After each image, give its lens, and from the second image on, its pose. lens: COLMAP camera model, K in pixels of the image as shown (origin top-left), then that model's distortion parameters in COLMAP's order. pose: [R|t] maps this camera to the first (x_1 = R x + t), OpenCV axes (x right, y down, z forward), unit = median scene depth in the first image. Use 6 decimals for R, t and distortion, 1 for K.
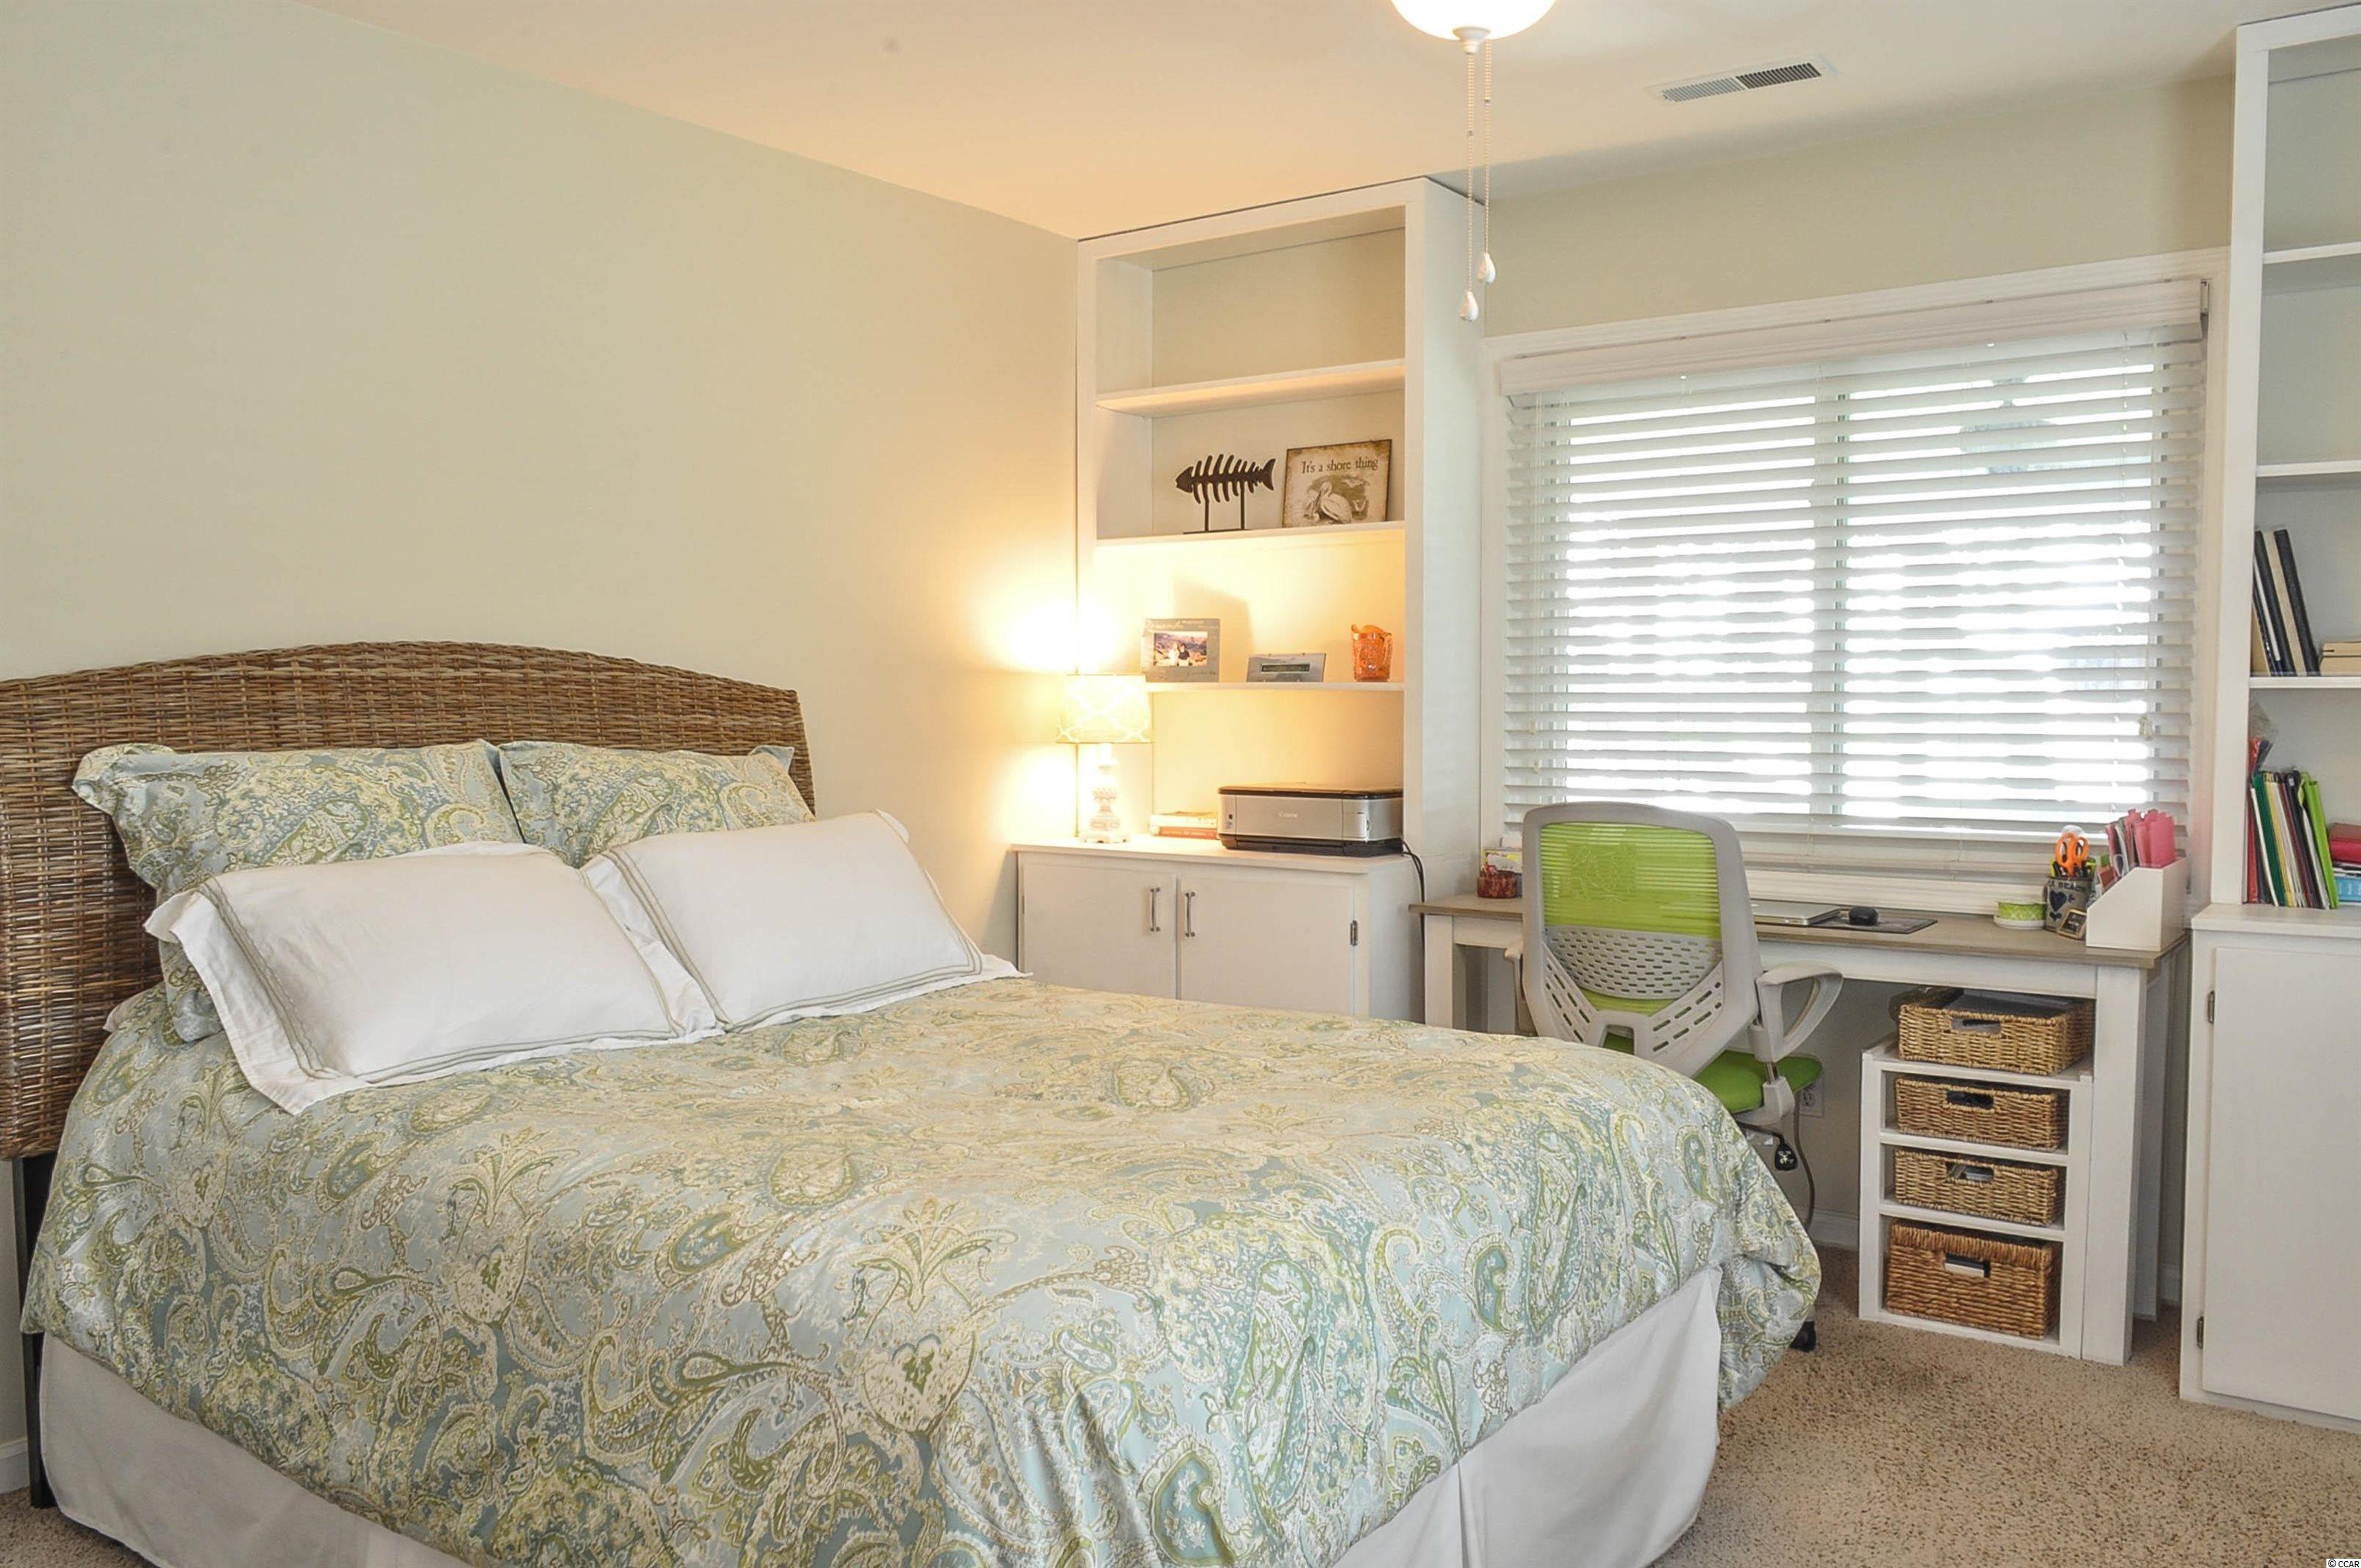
lens RADIAL K [[1851.3, 0, 1178.3], [0, 1851.3, 775.9], [0, 0, 1]] dist [-0.005861, -0.001818]
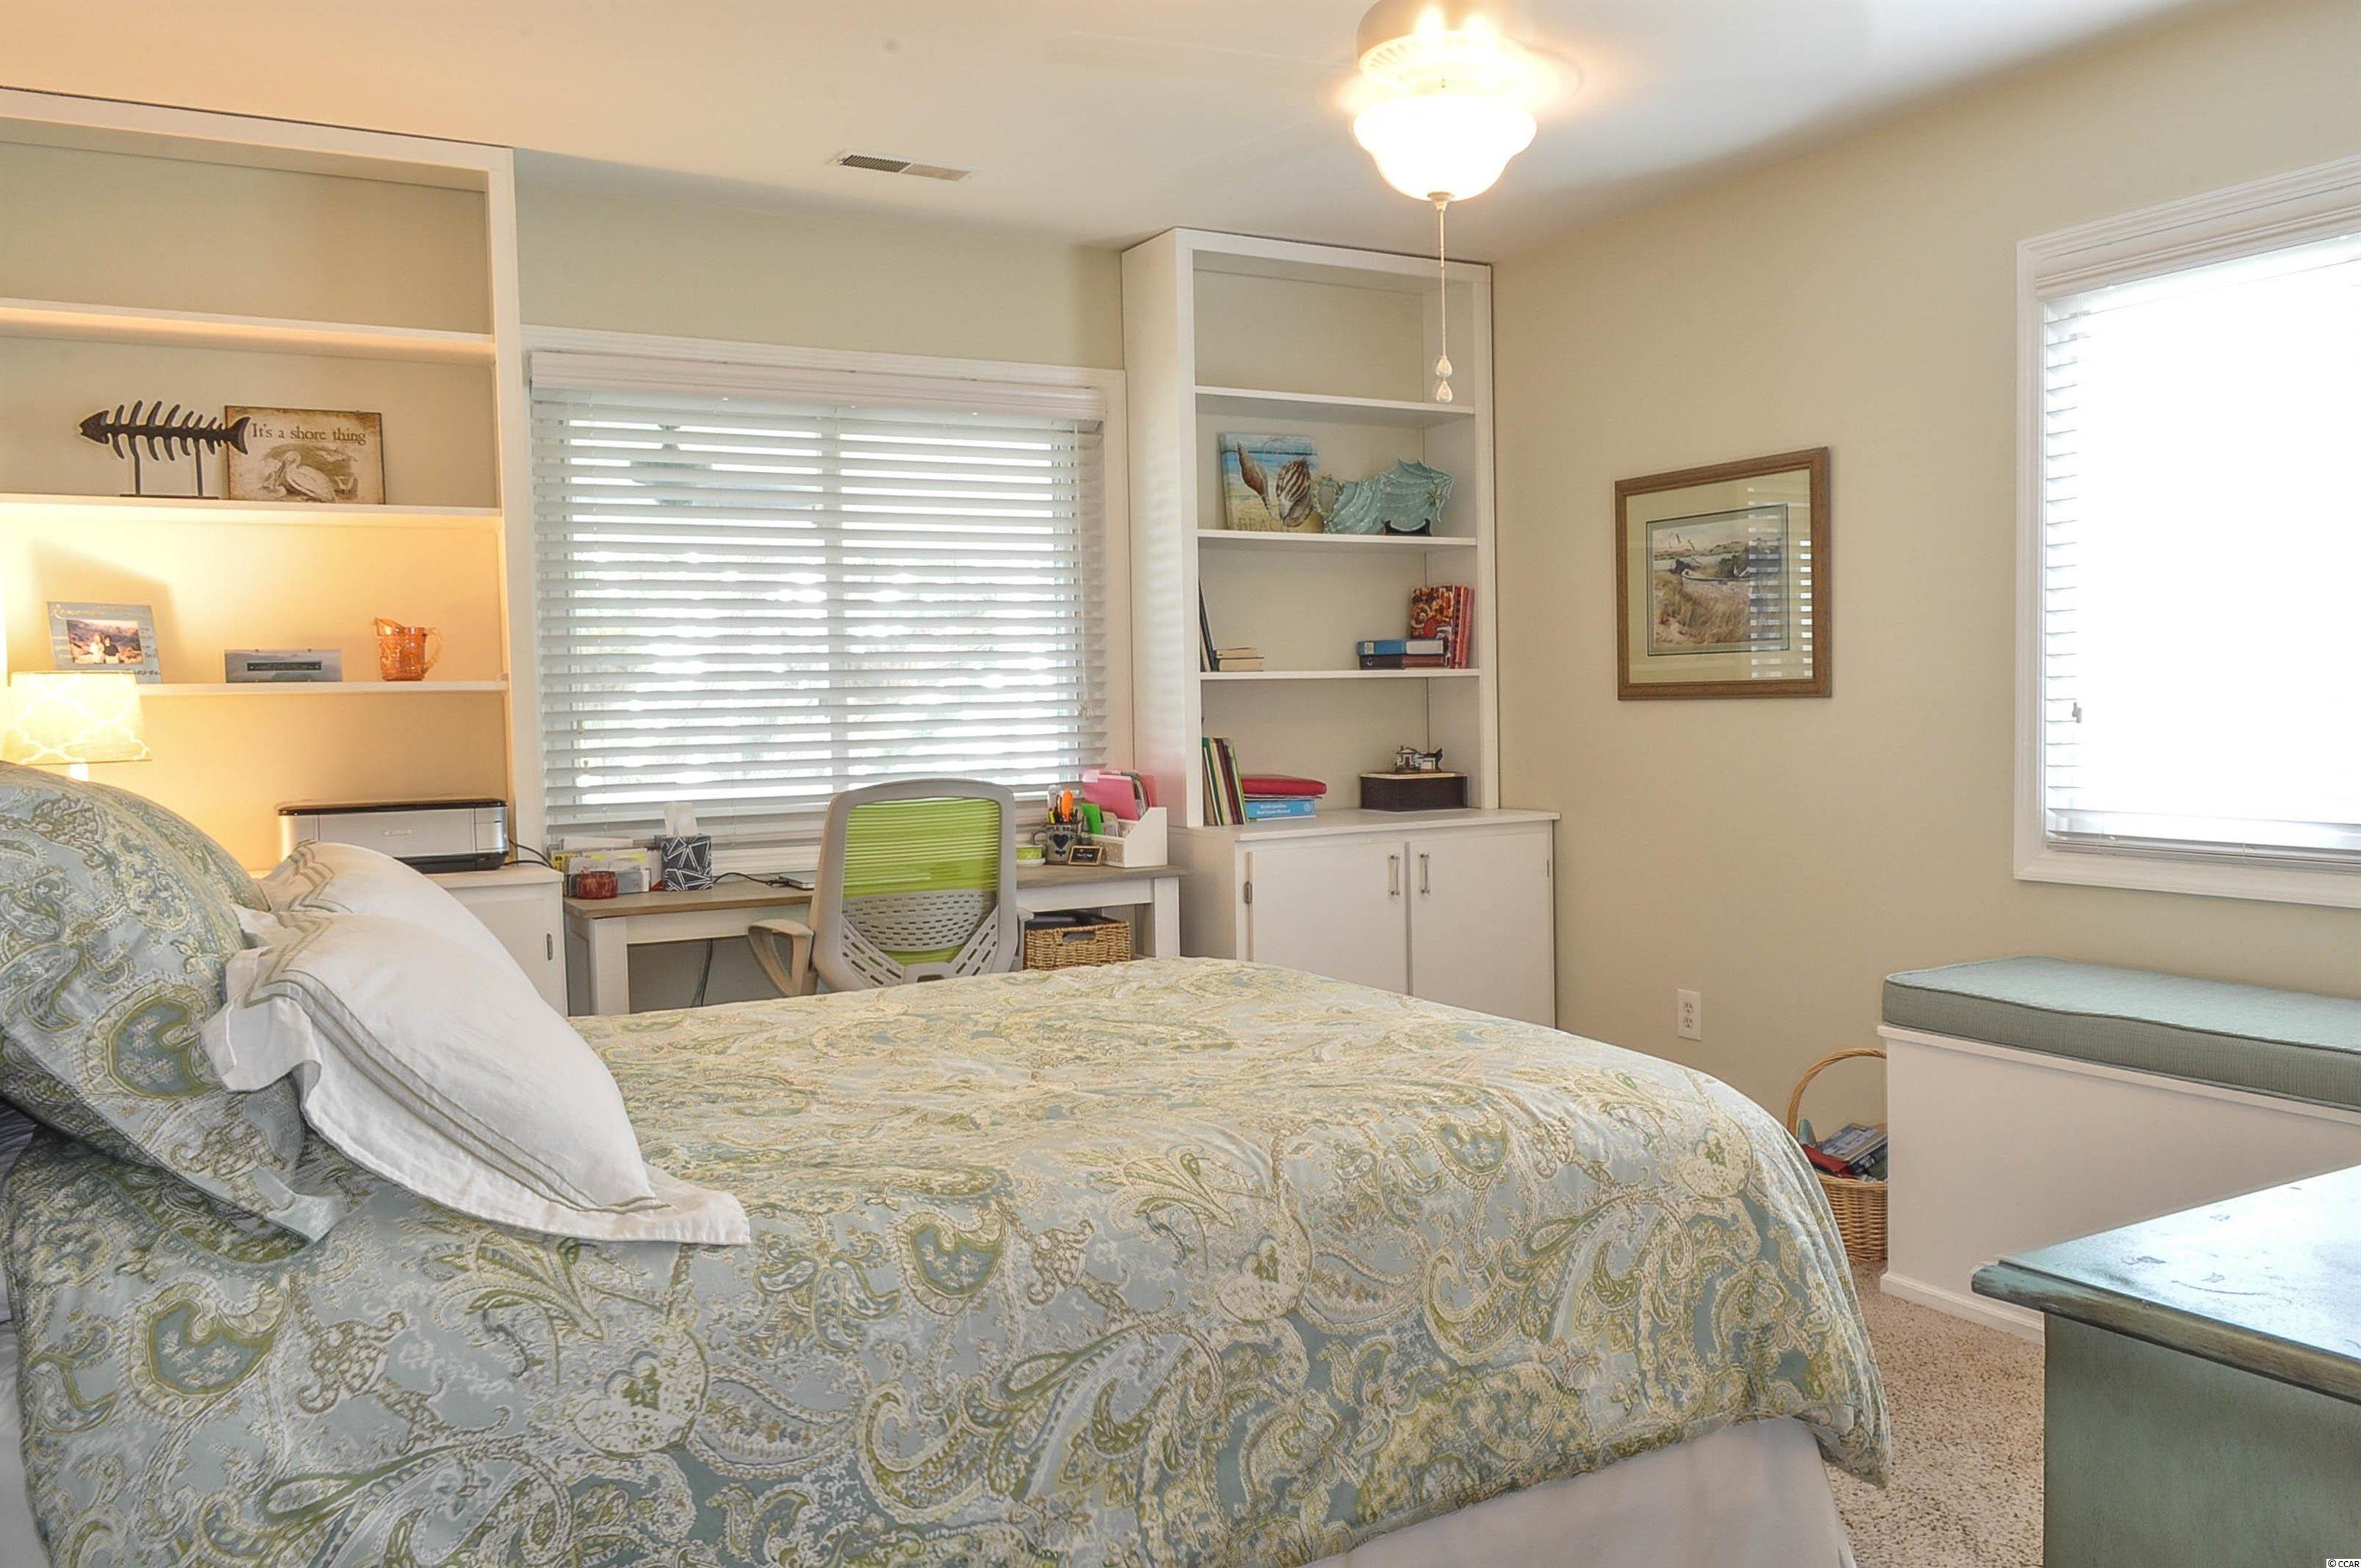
lens RADIAL K [[1851.3, 0, 1178.5], [0, 1851.3, 793.1], [0, 0, 1]] dist [-0.005861, -0.001818]
pose [[0.422229, -0.052223, 0.904983, -0.779963], [0.057682, 0.997864, 0.030670, -0.004157], [-0.904652, 0.039251, 0.424340, 0.393111]]
